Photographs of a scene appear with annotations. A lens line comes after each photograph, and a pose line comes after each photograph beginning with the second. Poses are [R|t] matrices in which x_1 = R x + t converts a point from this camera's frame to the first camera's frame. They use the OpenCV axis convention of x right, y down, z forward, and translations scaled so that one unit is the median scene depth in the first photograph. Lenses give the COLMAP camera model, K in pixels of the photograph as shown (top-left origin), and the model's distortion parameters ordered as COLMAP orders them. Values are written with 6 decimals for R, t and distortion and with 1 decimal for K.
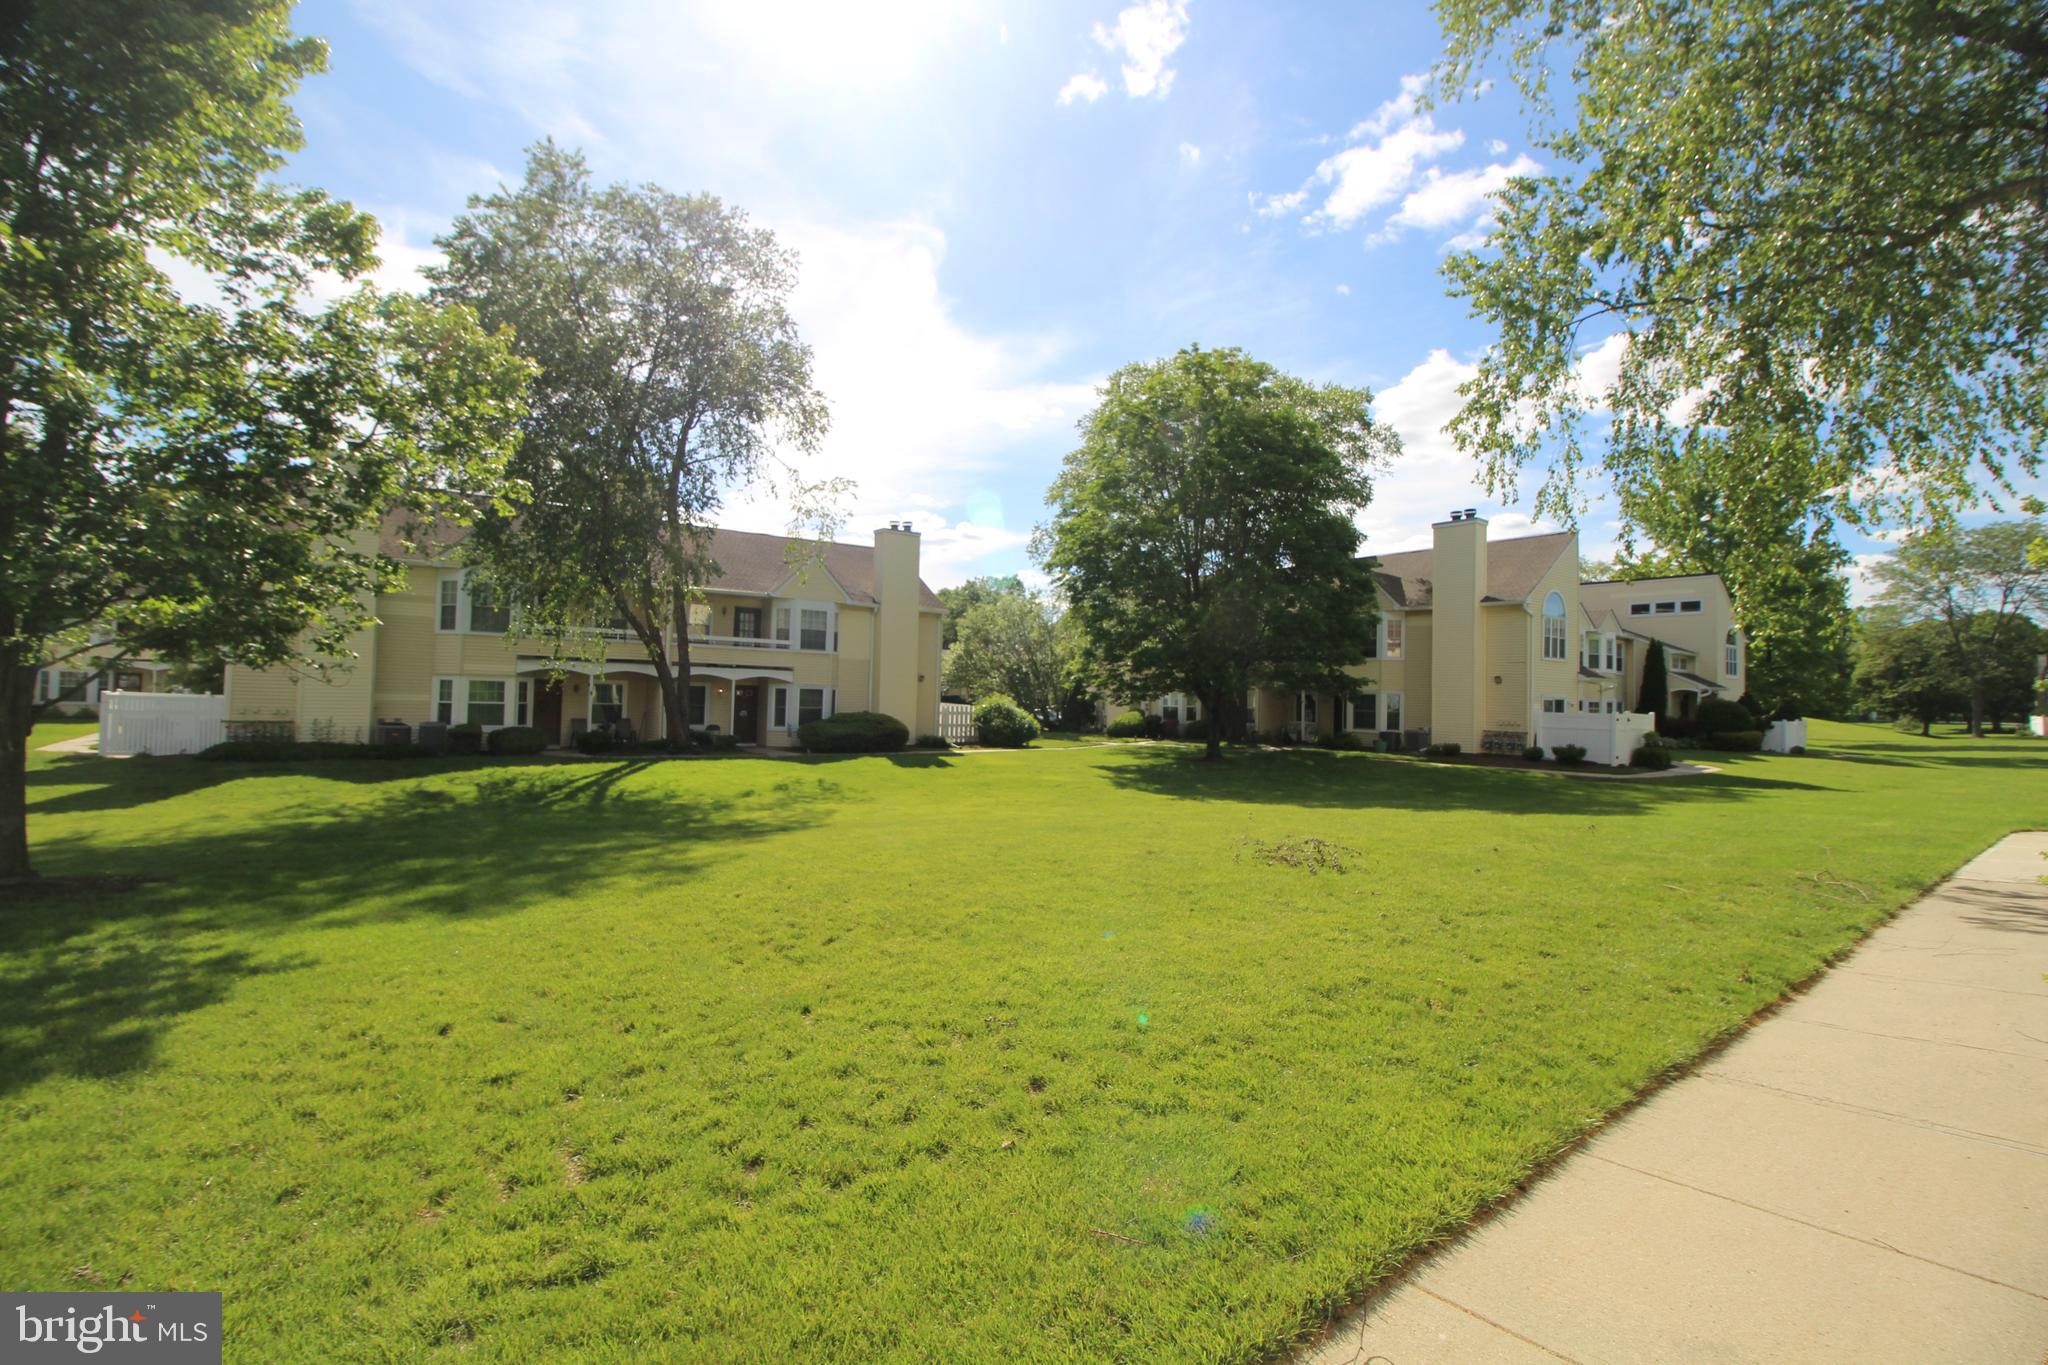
lens RADIAL K [[944.0, 0, 1032.8], [0, 944.0, 667.1], [0, 0, 1]] dist [-0.004896, -0.011216]
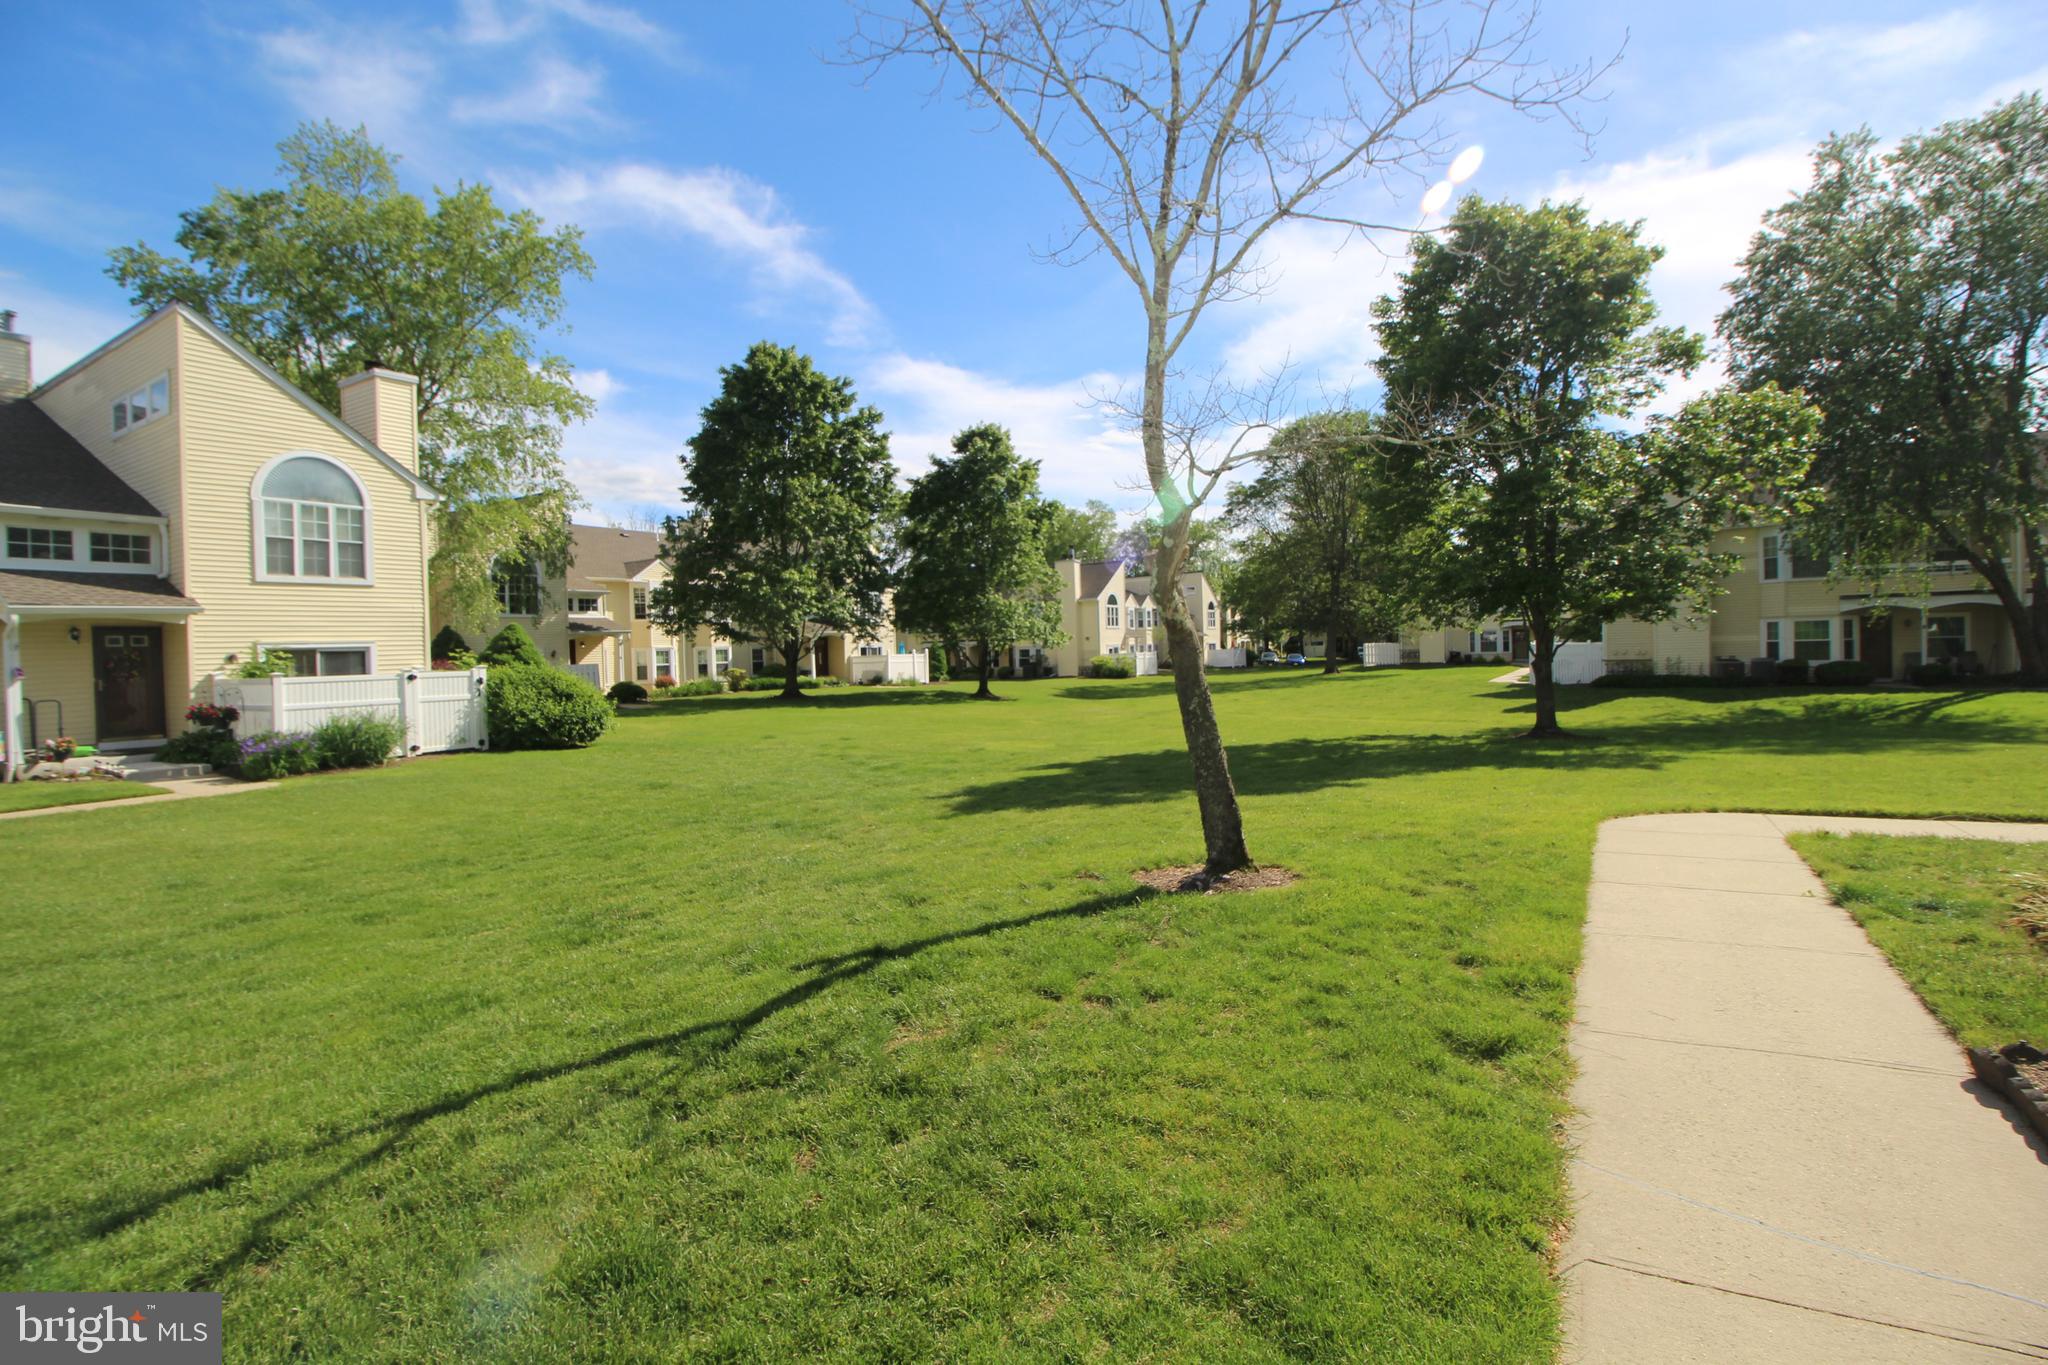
lens RADIAL K [[944.0, 0, 1028.2], [0, 944.0, 665.2], [0, 0, 1]] dist [-0.004896, -0.011216]
pose [[0.332696, -0.015063, -0.942914, 0.185004], [0.067960, 0.997656, 0.008041, -0.005634], [0.940582, -0.066755, 0.332940, -0.292213]]
